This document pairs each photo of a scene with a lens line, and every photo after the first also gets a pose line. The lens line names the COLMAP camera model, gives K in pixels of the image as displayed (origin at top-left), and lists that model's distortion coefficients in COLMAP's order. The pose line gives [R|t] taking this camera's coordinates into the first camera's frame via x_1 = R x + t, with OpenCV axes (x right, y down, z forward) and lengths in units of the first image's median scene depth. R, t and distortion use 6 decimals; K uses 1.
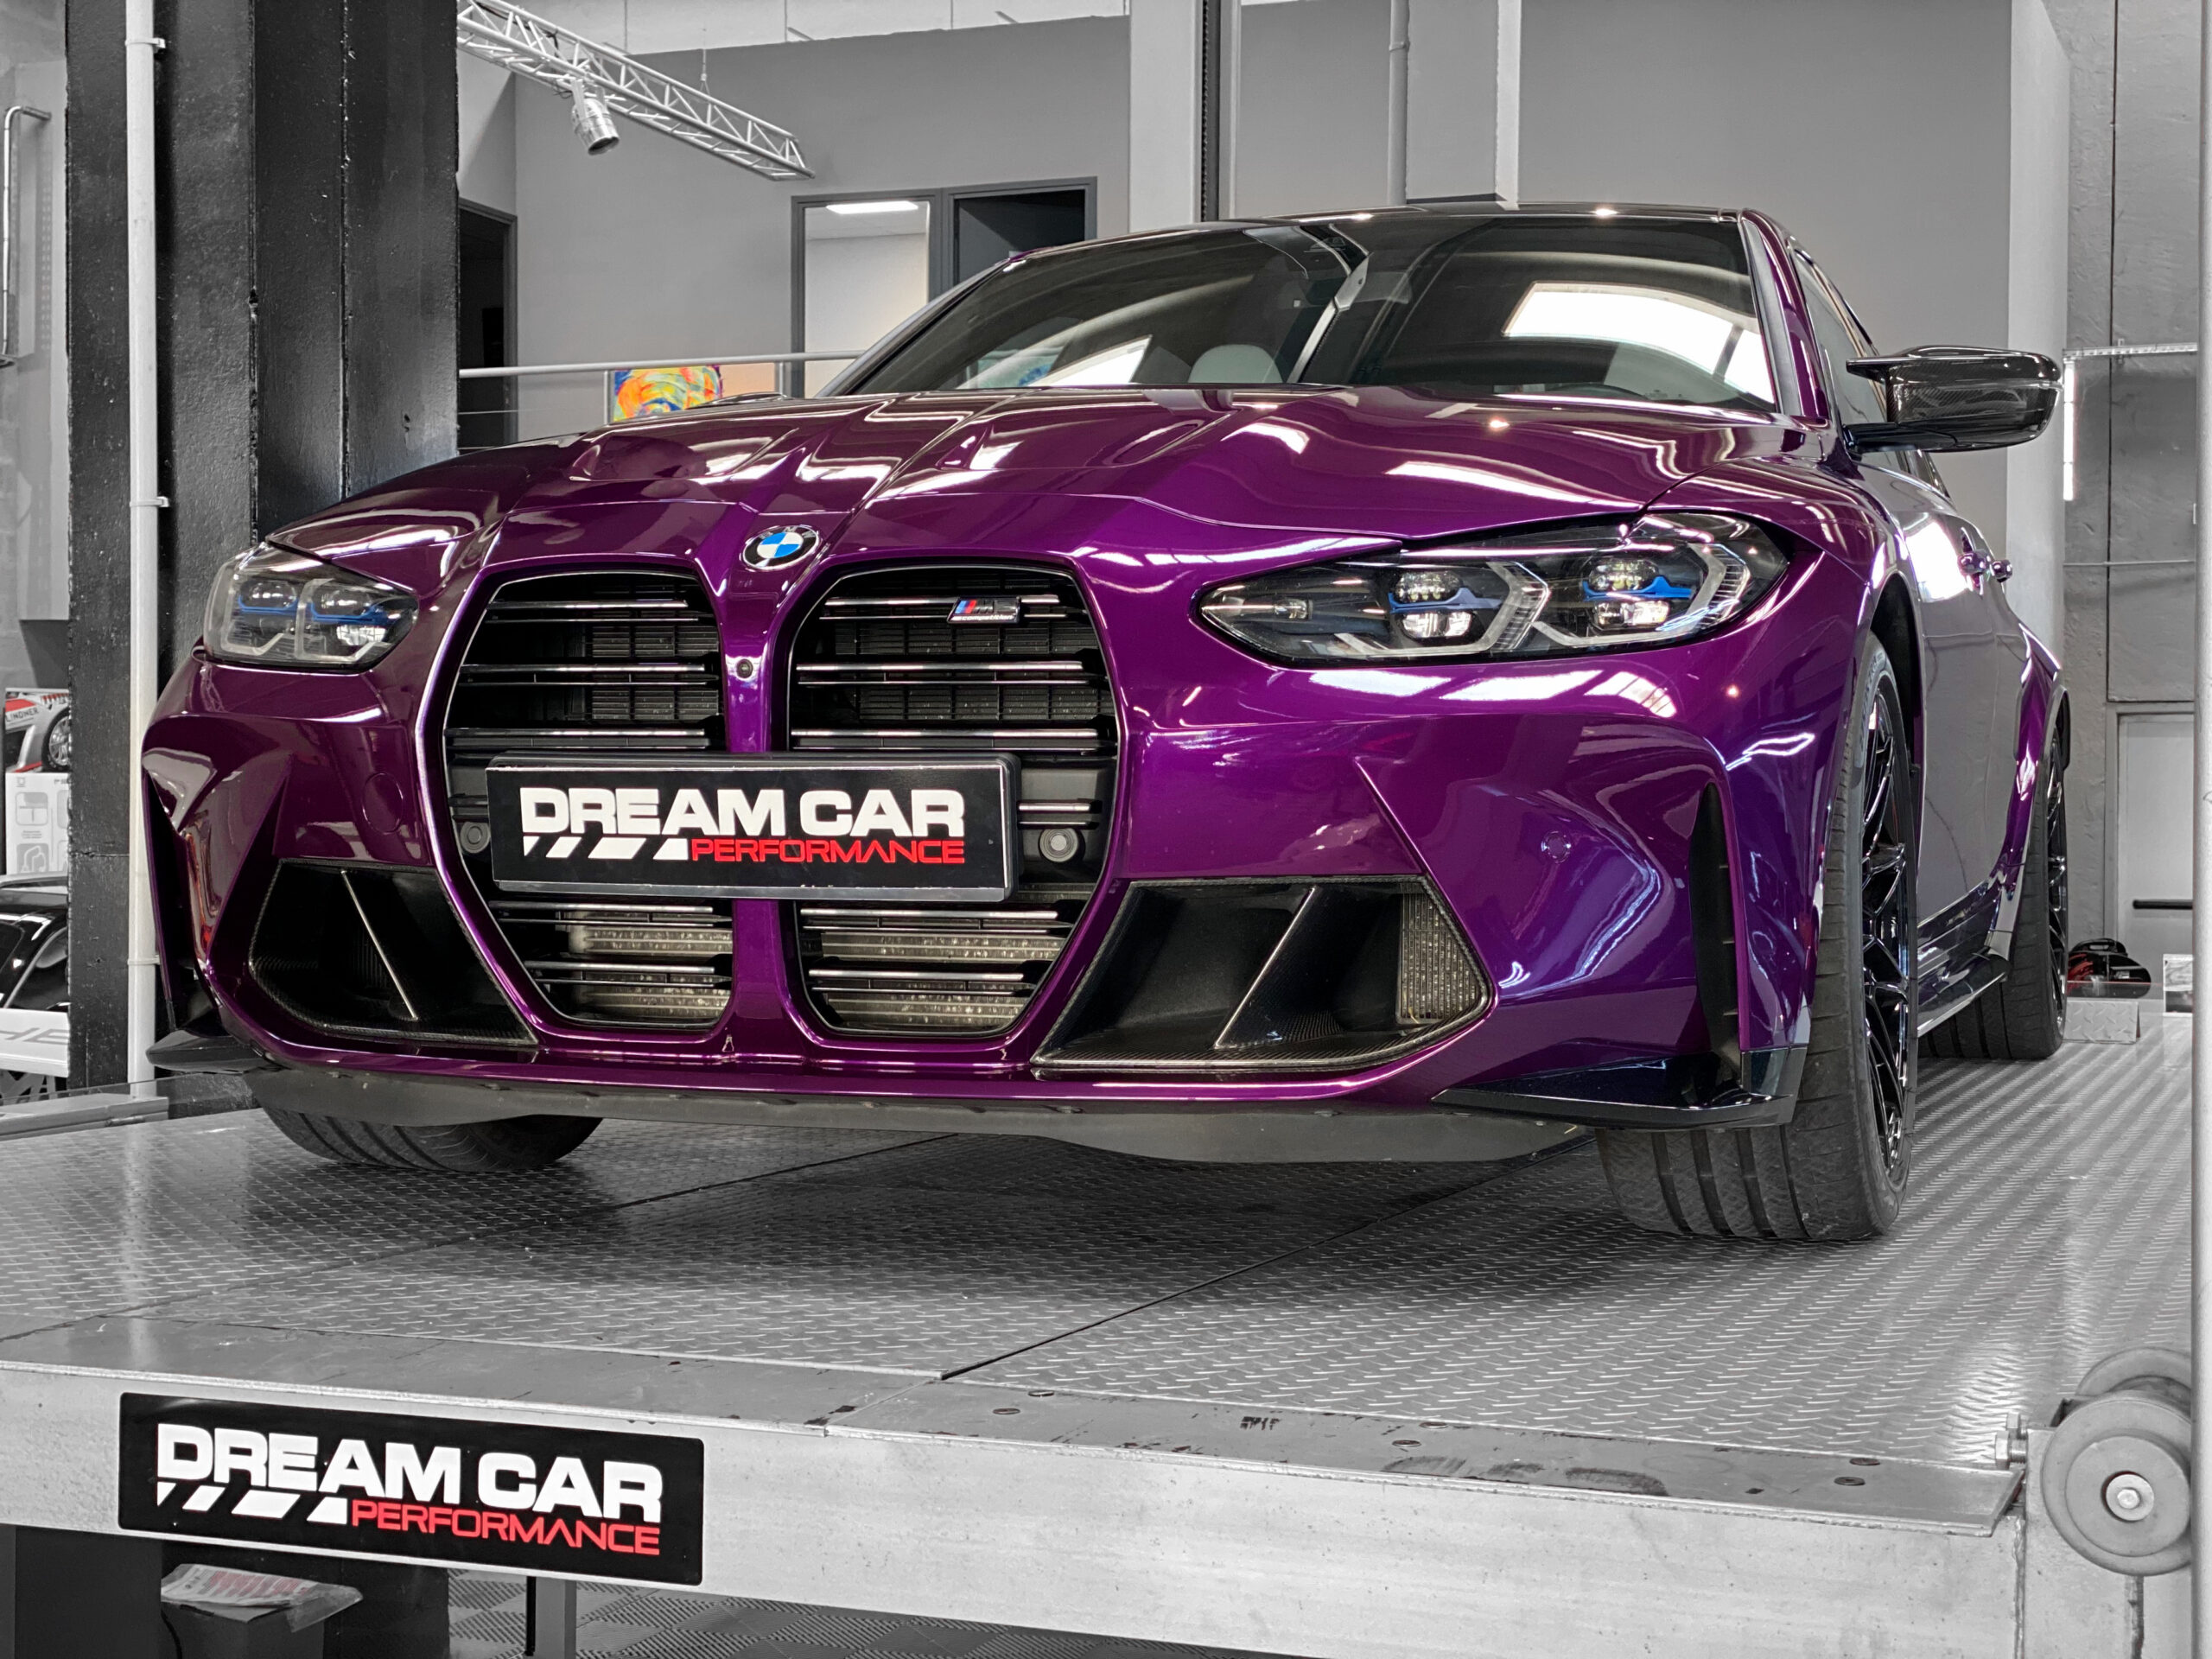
lens RADIAL K [[3305.8, 0, 1087.8], [0, 3305.8, 818.3], [0, 0, 1]] dist [0.124347, 0.000000]
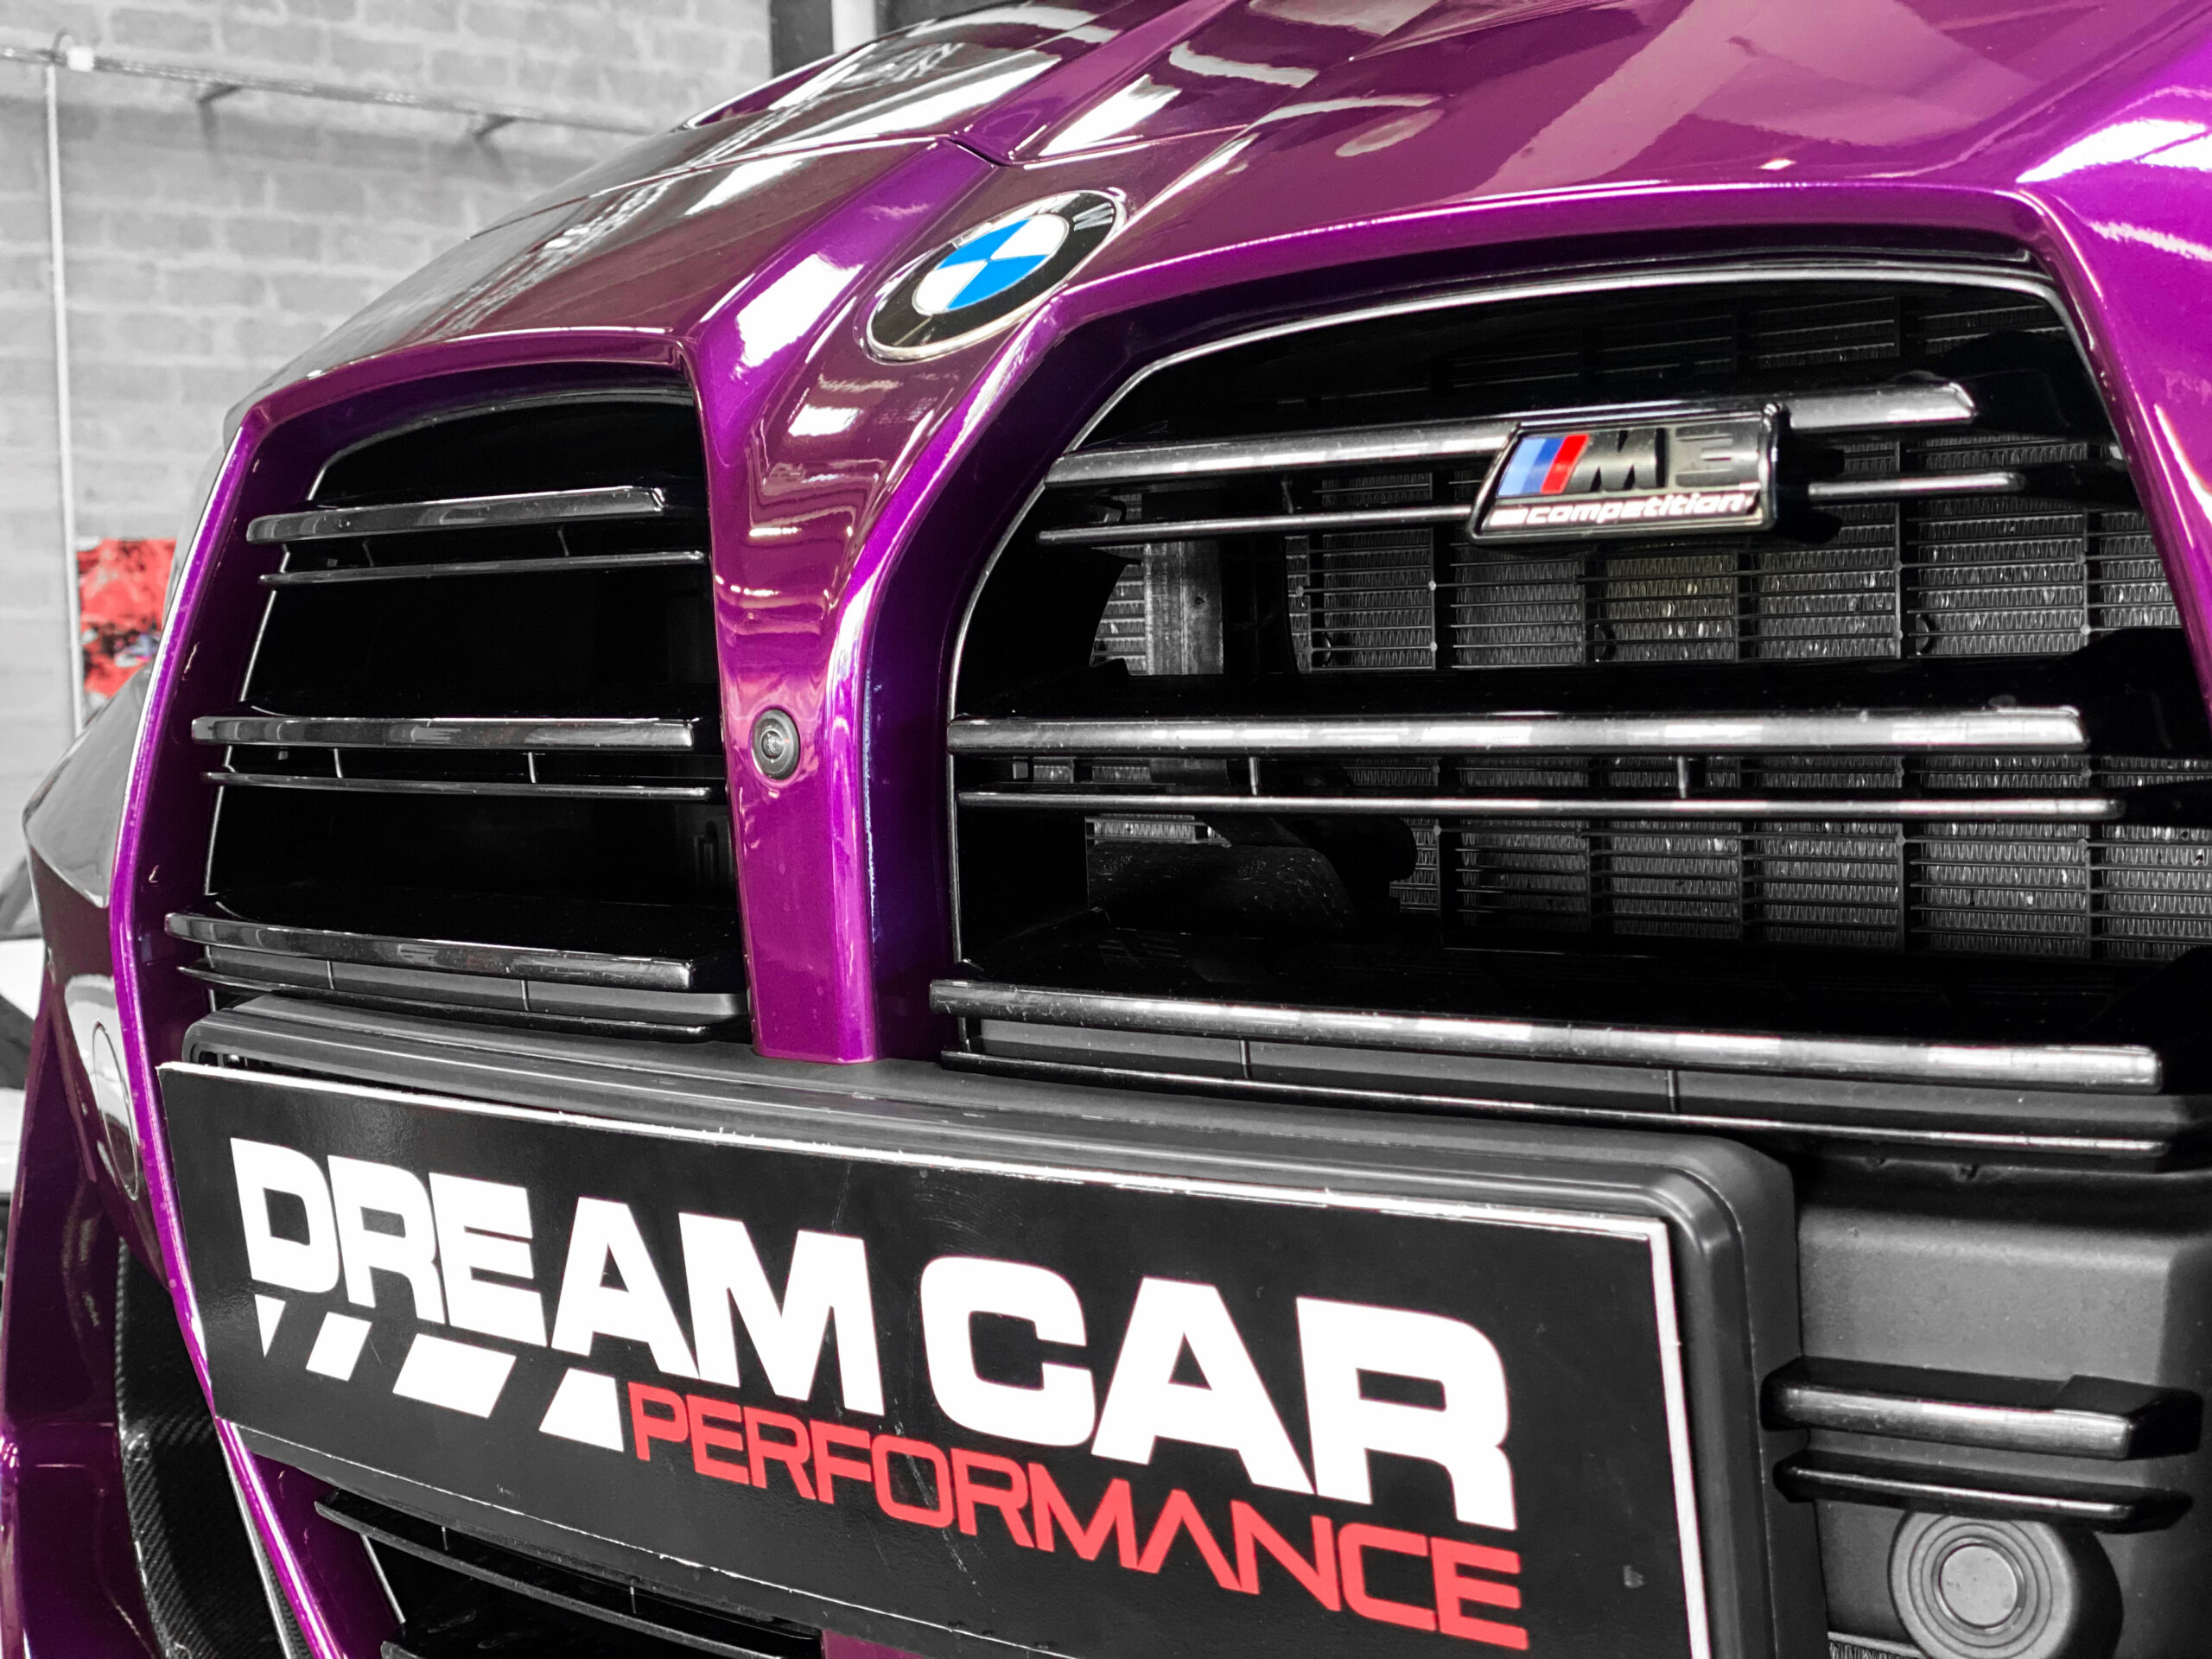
lens RADIAL K [[3305.8, 0, 1128.4], [0, 3305.8, 843.6], [0, 0, 1]] dist [0.124347, 0.000000]
pose [[0.919873, -0.006307, -0.392165, 0.024334], [0.026137, 0.998634, 0.045246, -0.049006], [0.391344, -0.051871, 0.918781, 0.778712]]
